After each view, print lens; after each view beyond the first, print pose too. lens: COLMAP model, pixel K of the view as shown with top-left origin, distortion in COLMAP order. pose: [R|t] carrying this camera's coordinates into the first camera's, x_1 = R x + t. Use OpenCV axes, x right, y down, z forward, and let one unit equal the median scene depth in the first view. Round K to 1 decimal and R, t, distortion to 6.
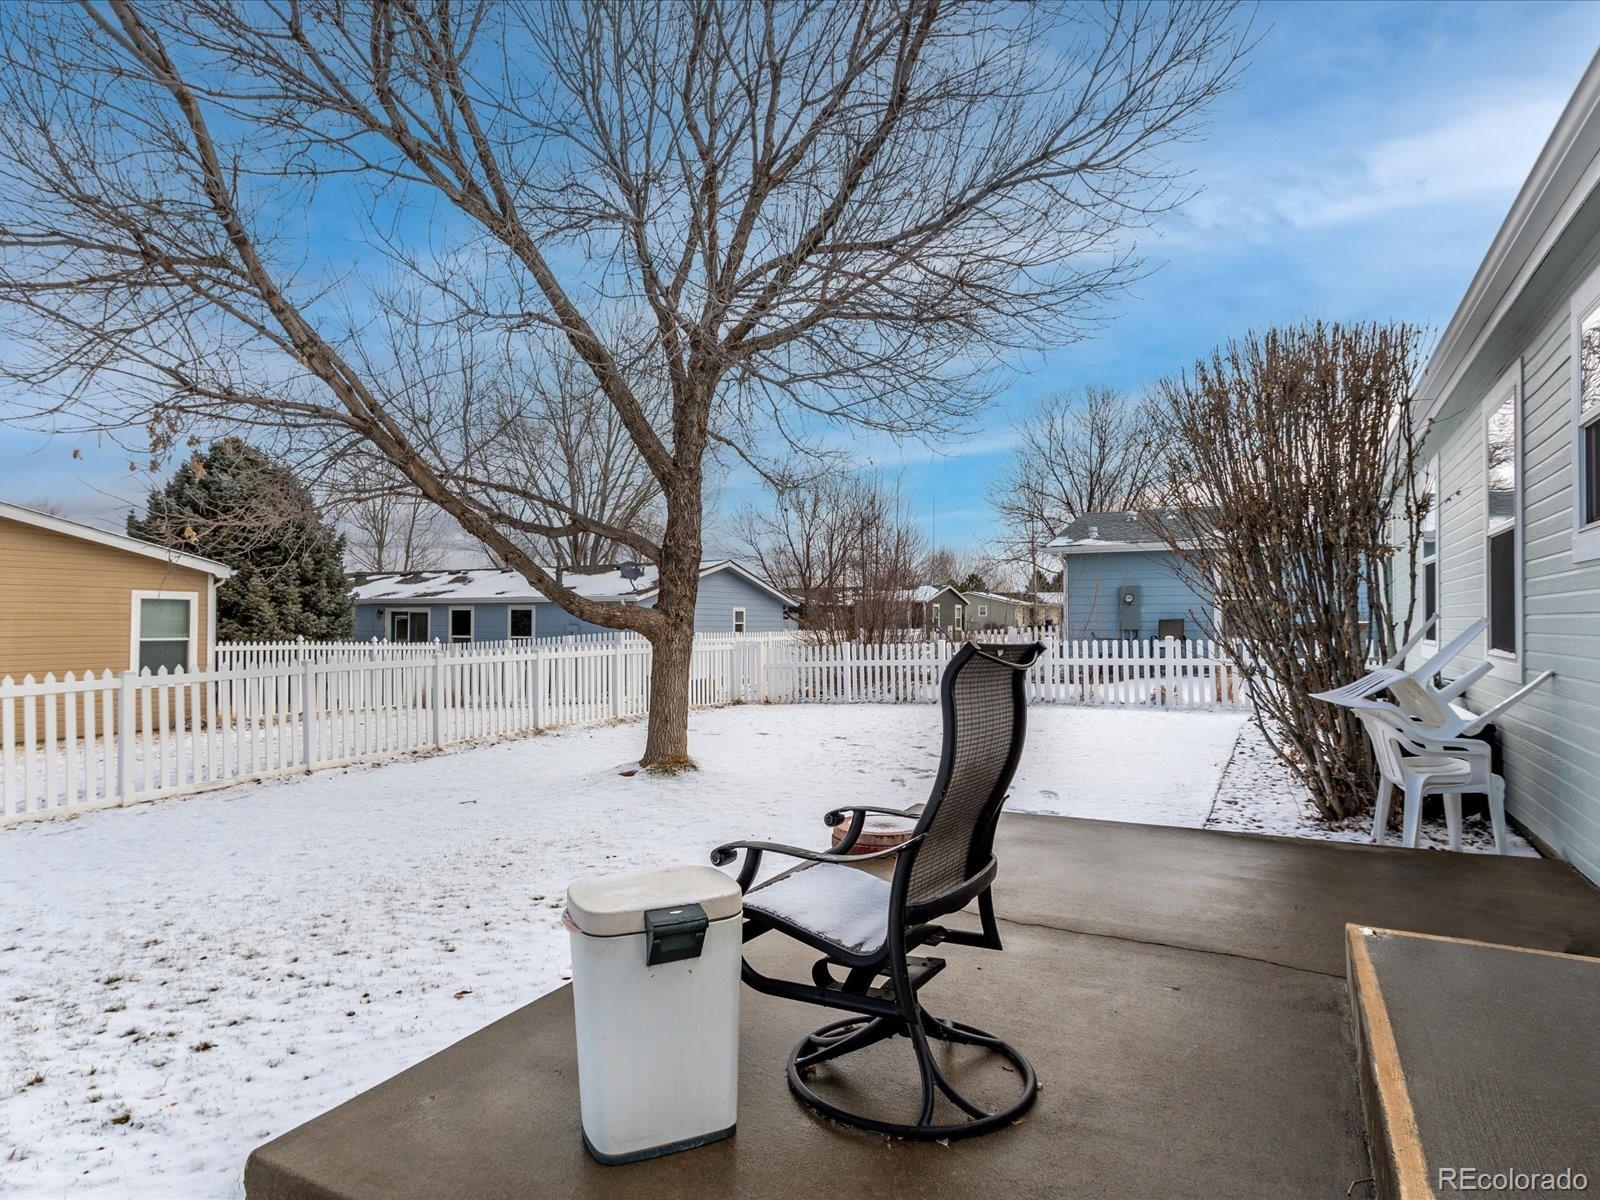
lens RADIAL K [[915.1, 0, 755.6], [0, 915.1, 595.6], [0, 0, 1]] dist [0.074868, -0.044384]
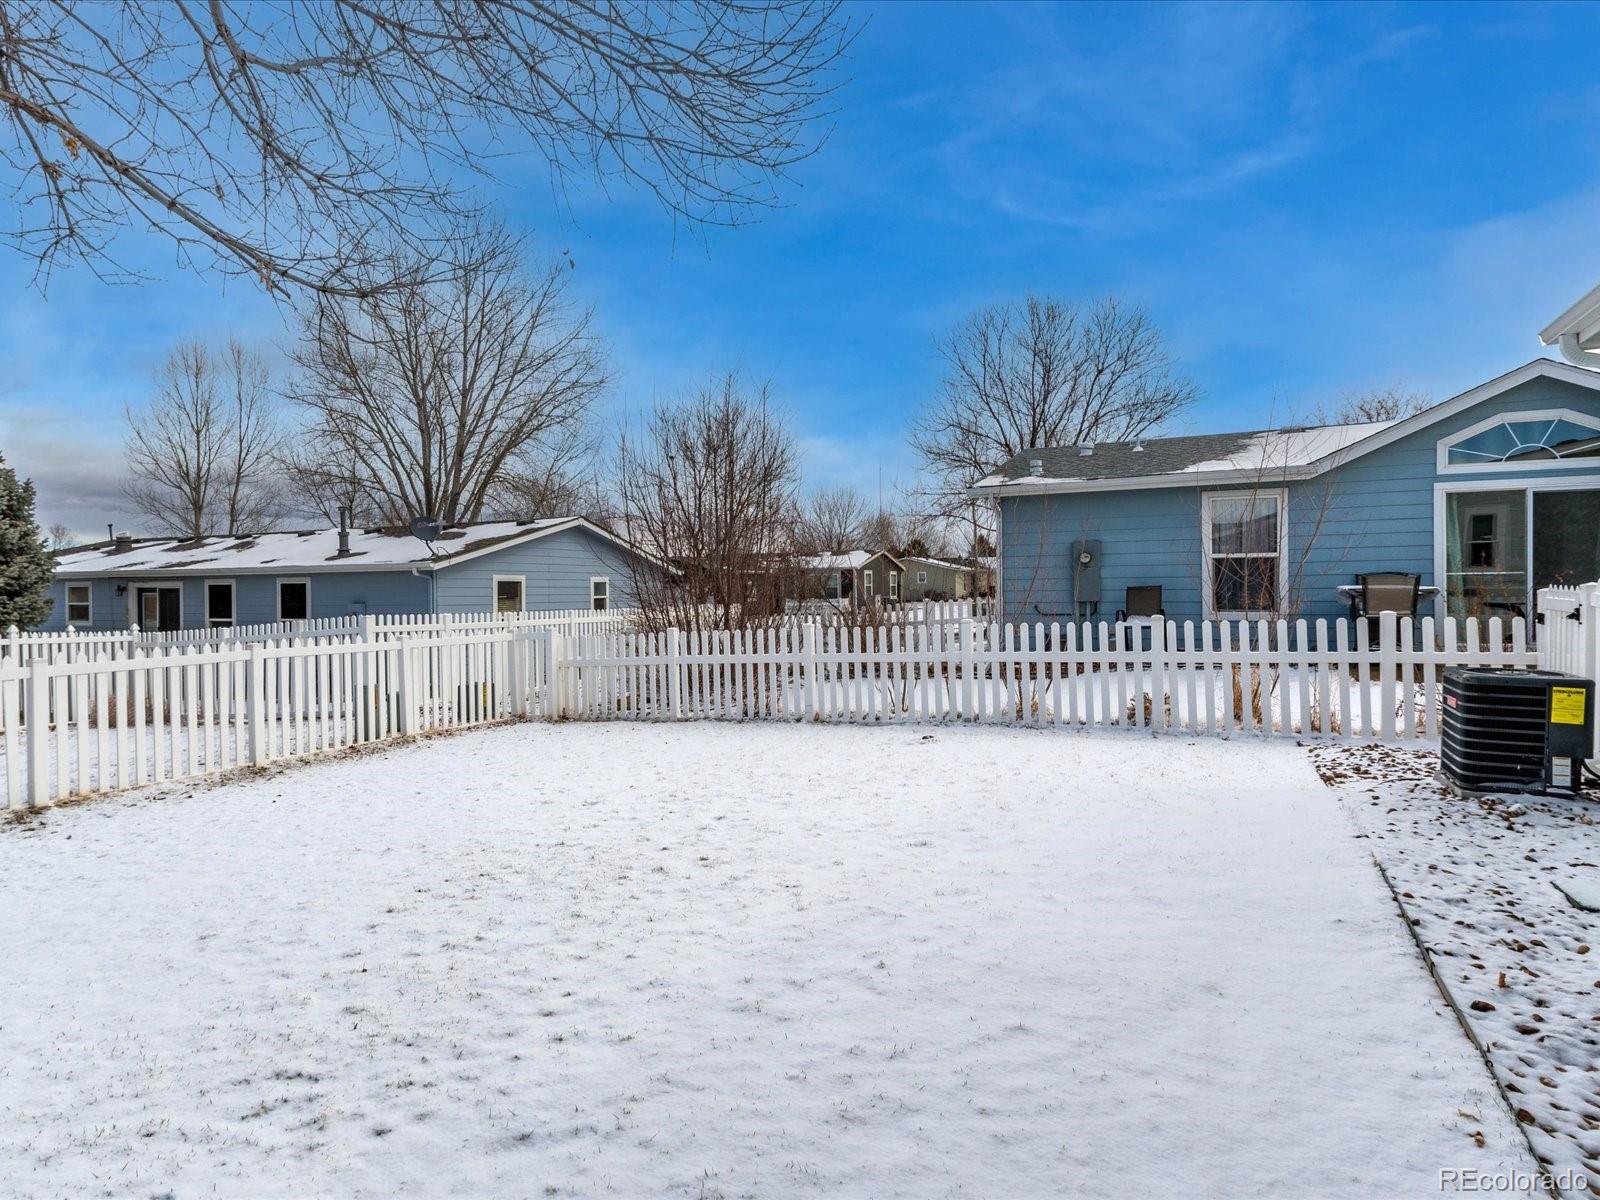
lens RADIAL K [[915.1, 0, 755.6], [0, 915.1, 595.6], [0, 0, 1]] dist [0.074868, -0.044384]
pose [[0.998391, -0.013366, 0.055103, 0.075176], [0.011497, 0.999353, 0.034088, 0.003458], [-0.055523, -0.033399, 0.997899, 0.206916]]
